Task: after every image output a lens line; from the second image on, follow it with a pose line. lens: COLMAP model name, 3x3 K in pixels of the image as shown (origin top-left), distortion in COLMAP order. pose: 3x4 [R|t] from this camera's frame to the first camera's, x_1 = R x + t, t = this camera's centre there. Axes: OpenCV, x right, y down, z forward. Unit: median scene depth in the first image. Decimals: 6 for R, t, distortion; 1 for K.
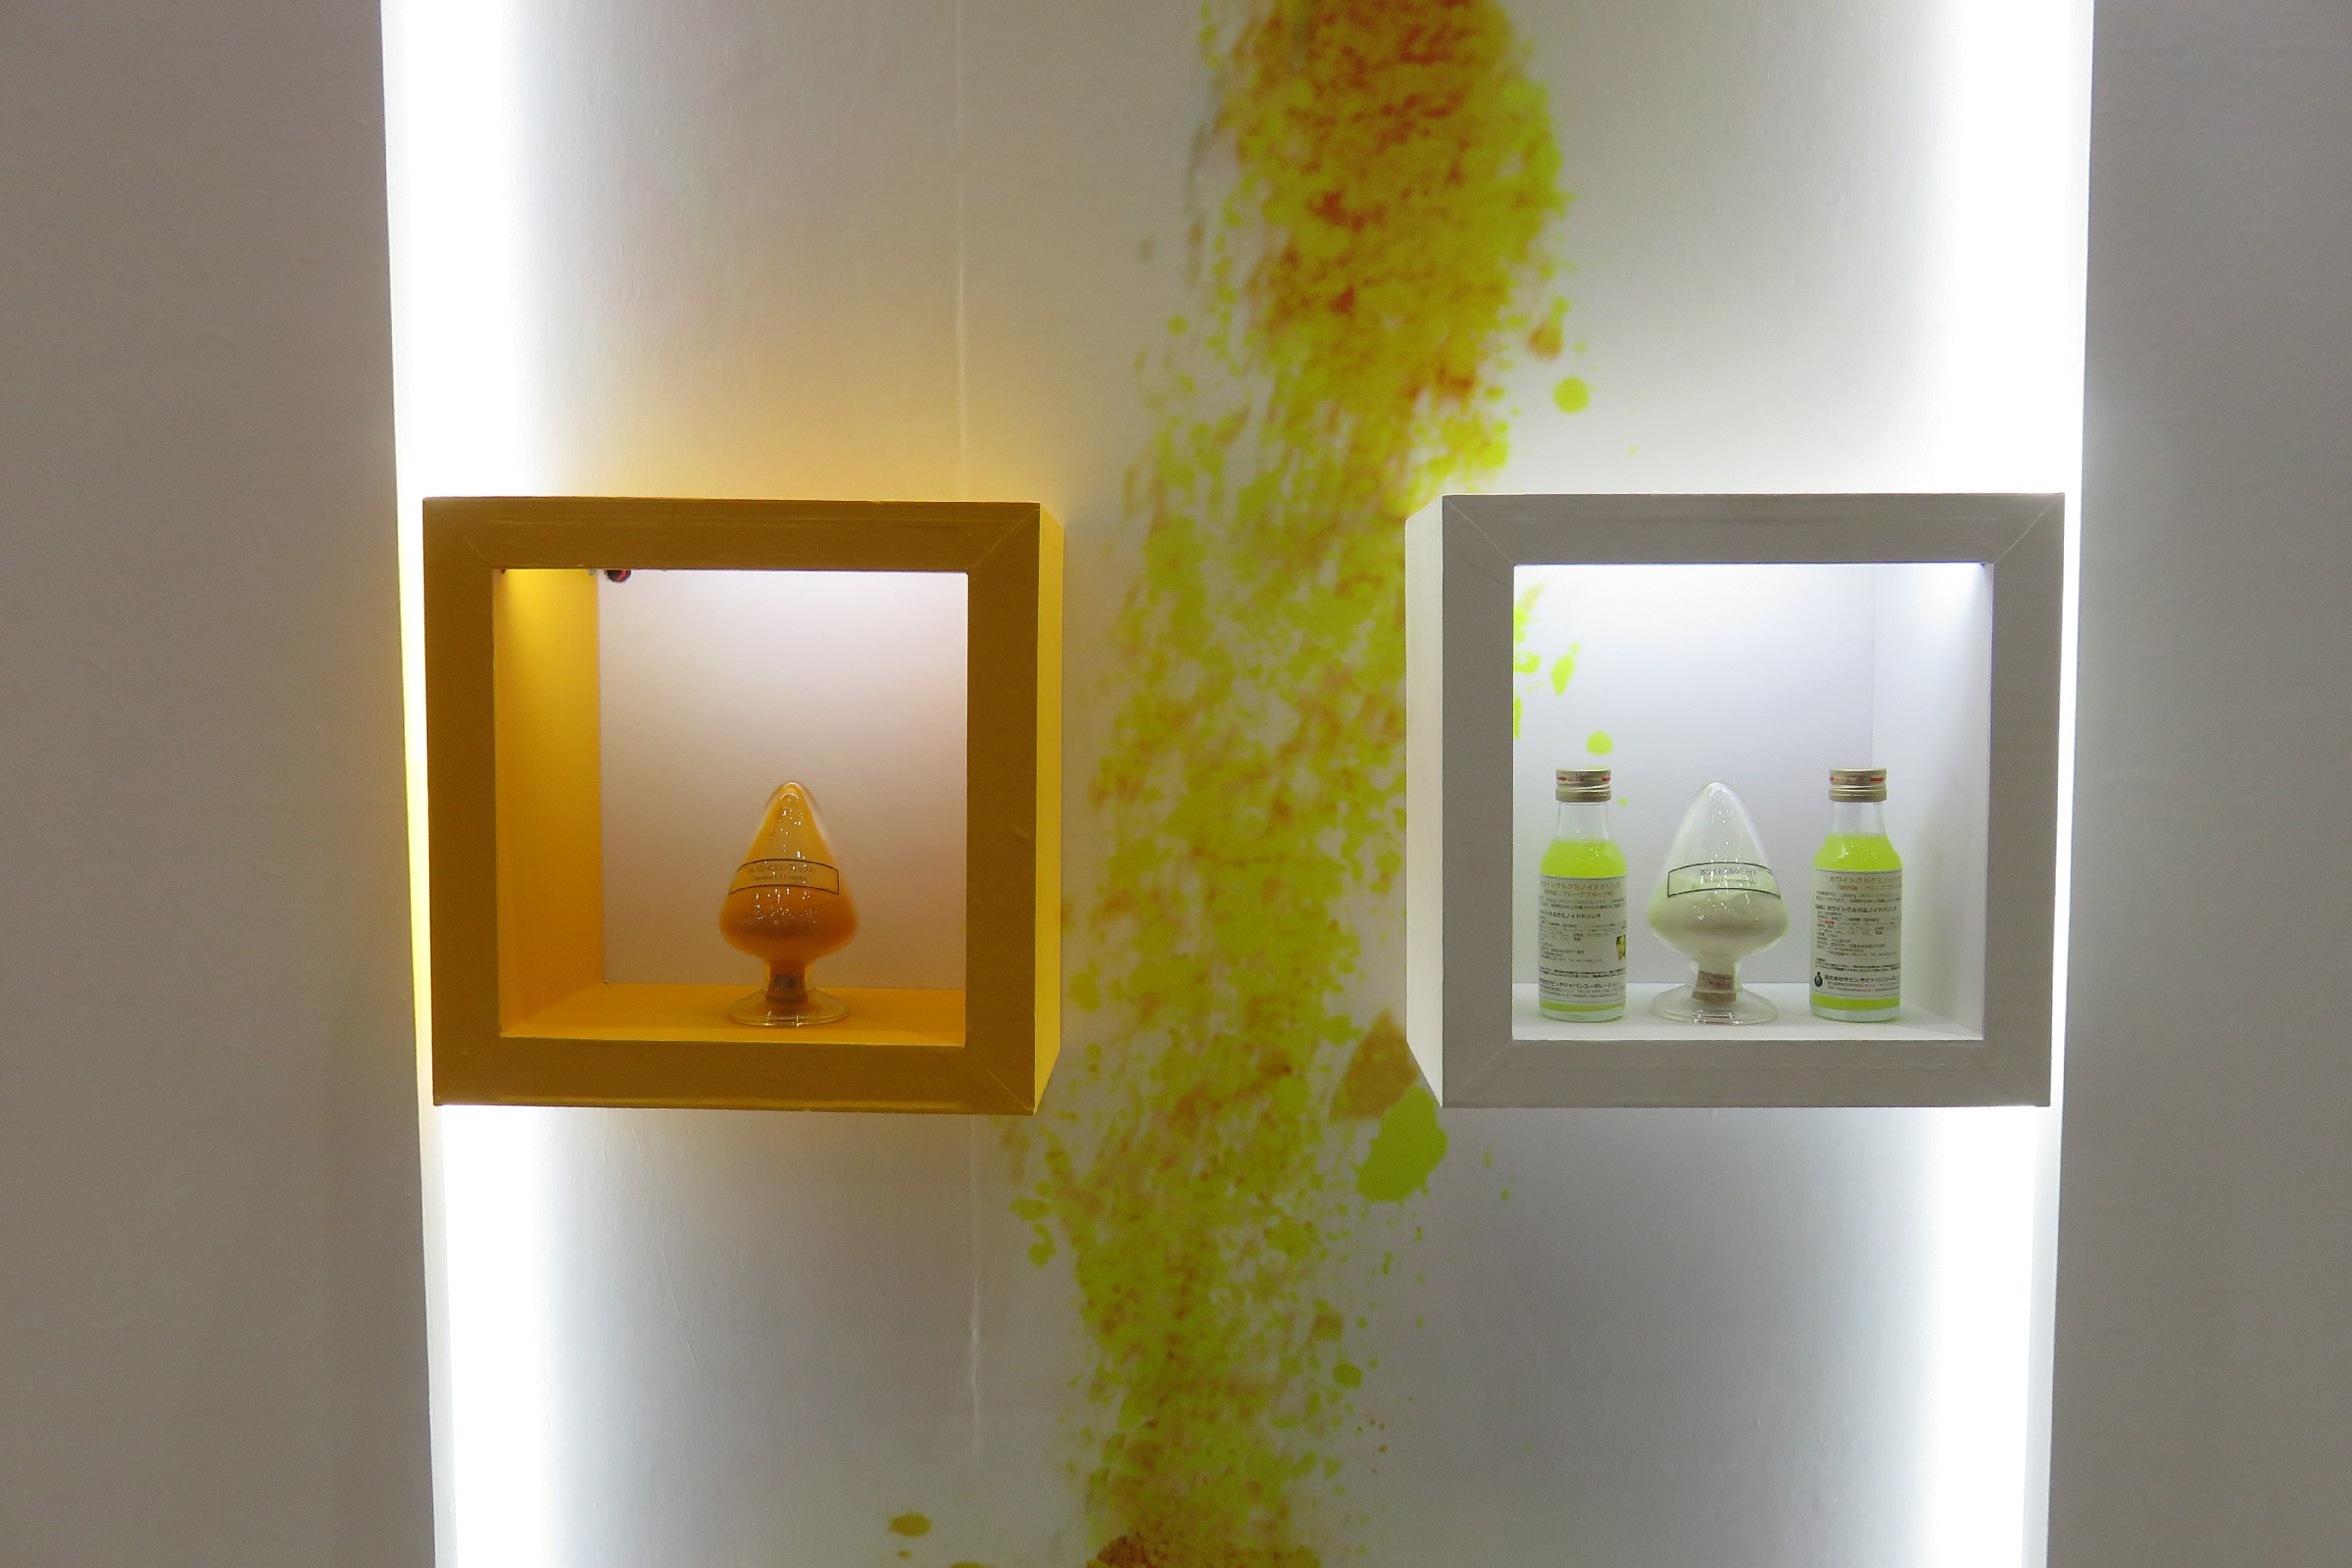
lens RADIAL K [[1749.1, 0, 1180.7], [0, 1749.1, 781.2], [0, 0, 1]] dist [-0.013066, 0.009400]
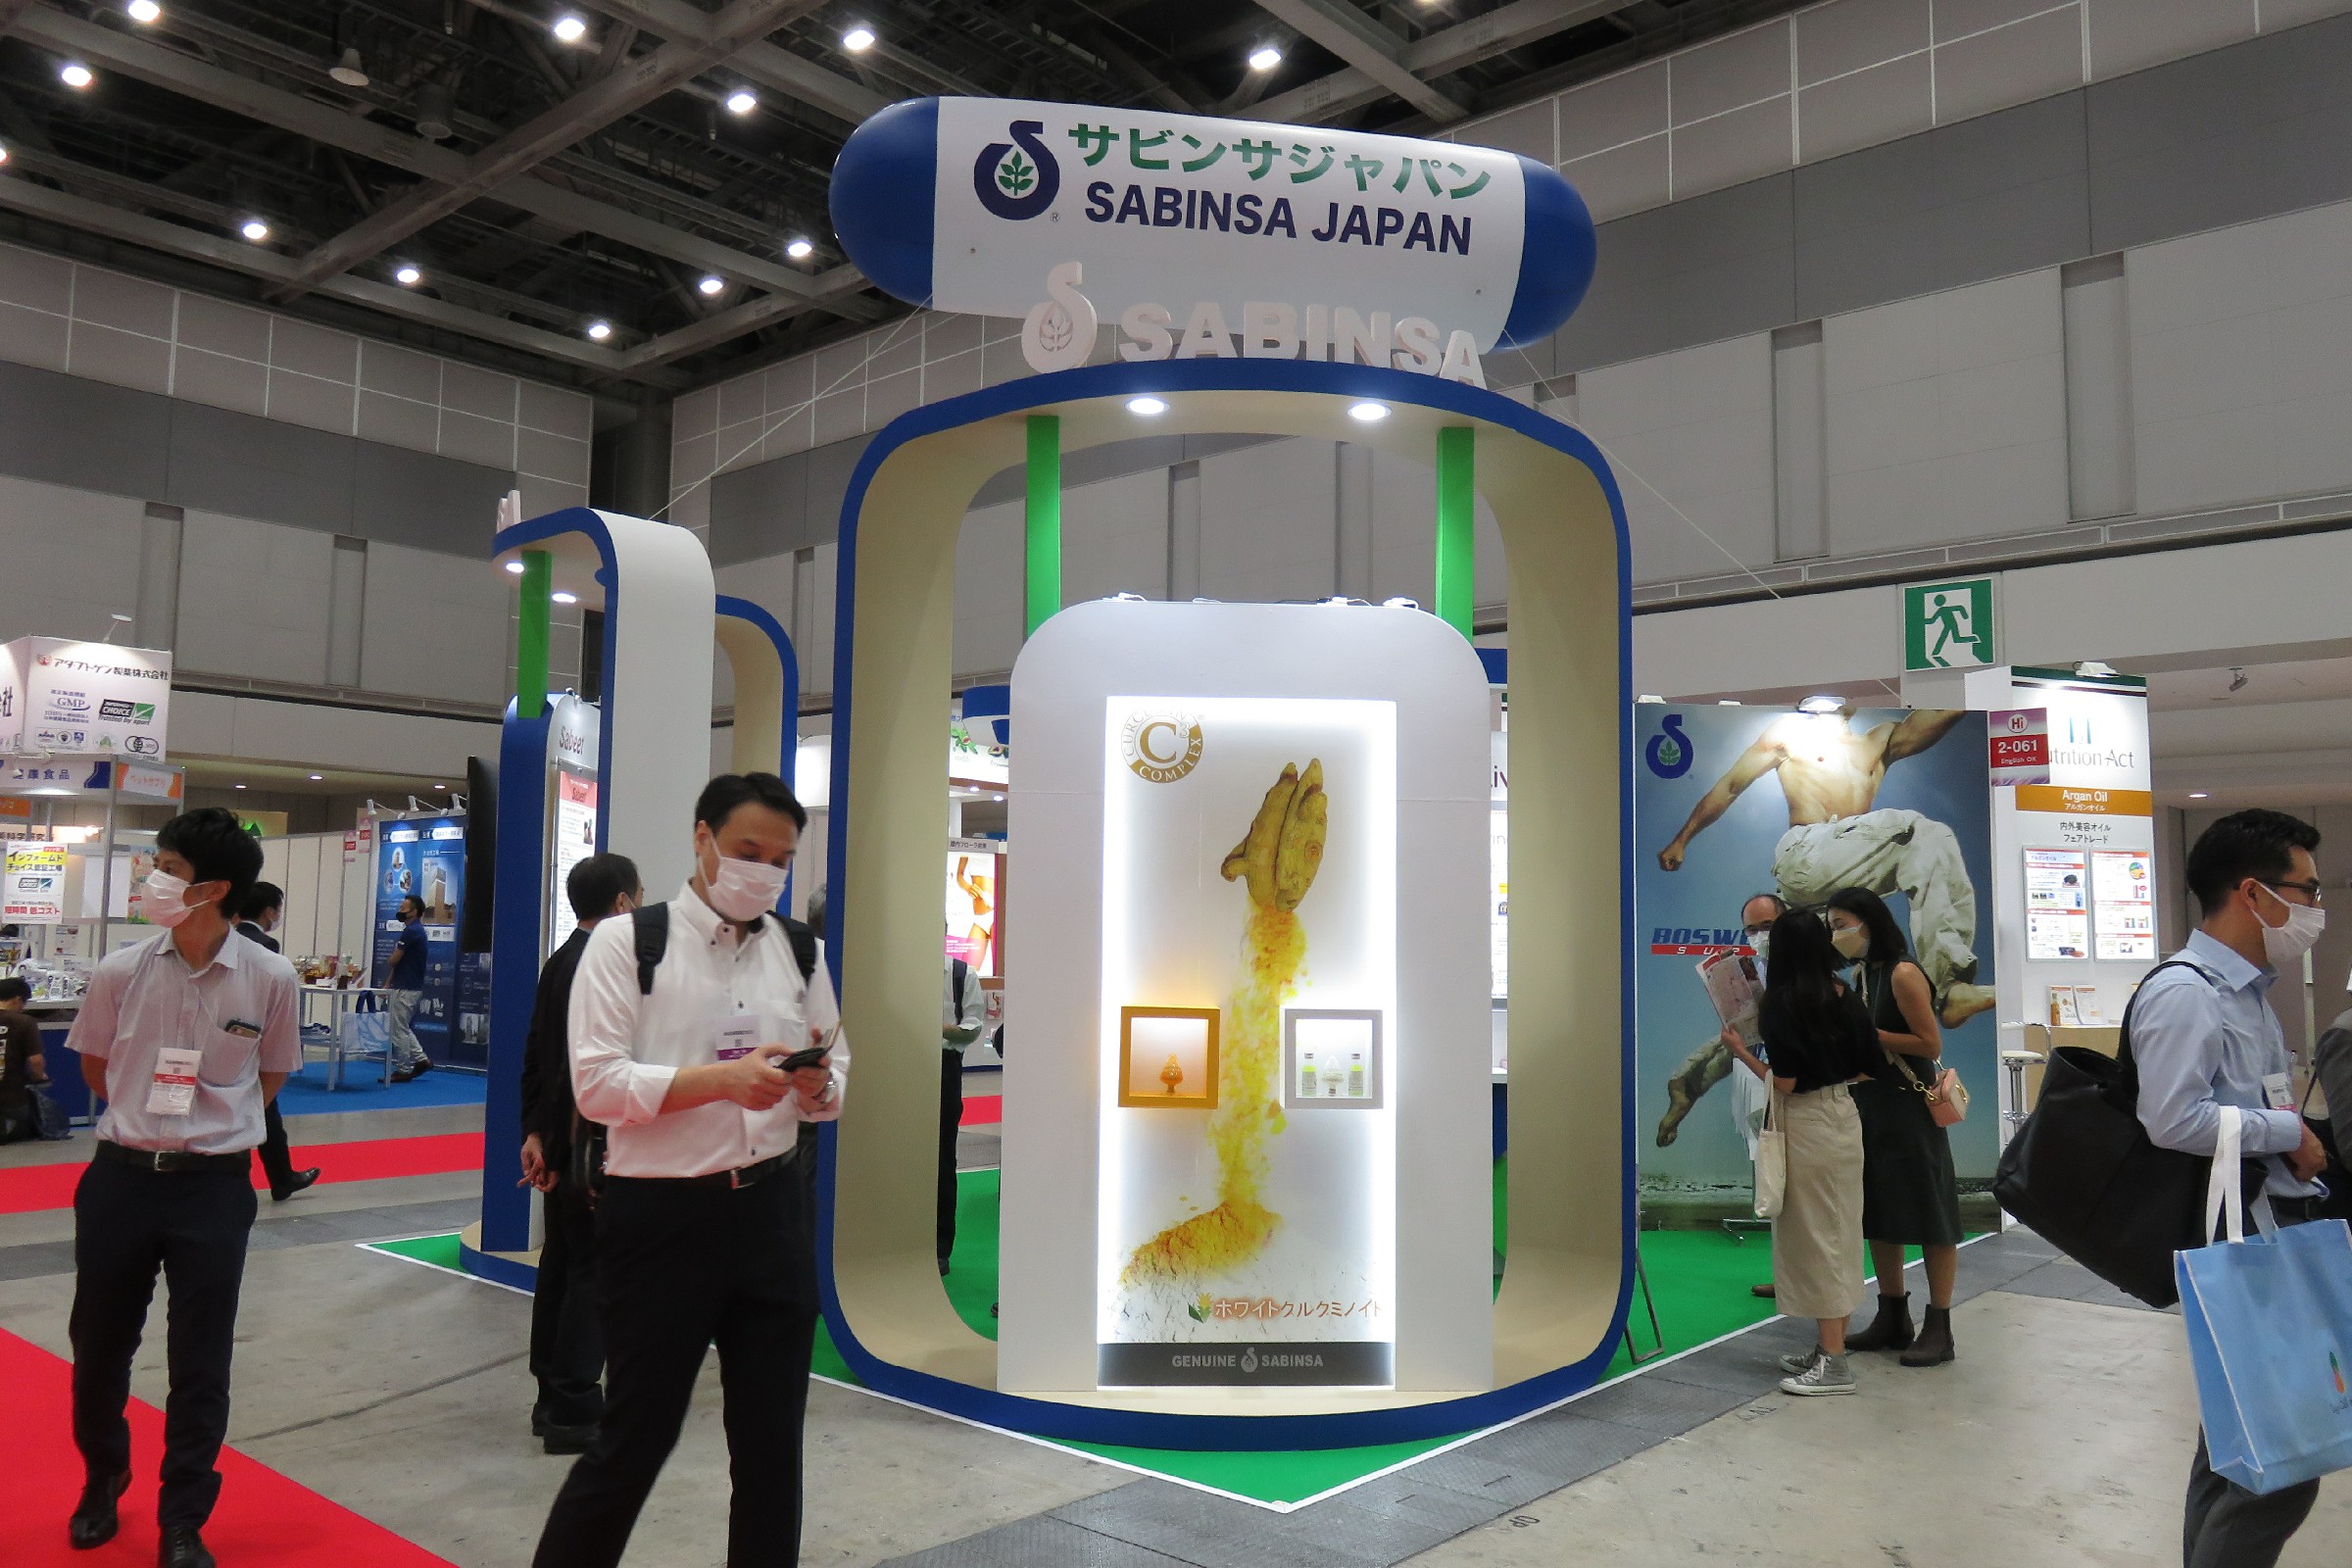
lens RADIAL K [[1749.1, 0, 1171.8], [0, 1749.1, 784.1], [0, 0, 1]] dist [-0.013066, 0.009400]
pose [[0.998878, 0.018936, 0.043406, -0.461110], [-0.012317, 0.988913, -0.147986, -0.022748], [-0.045727, 0.147286, 0.988036, -4.521474]]
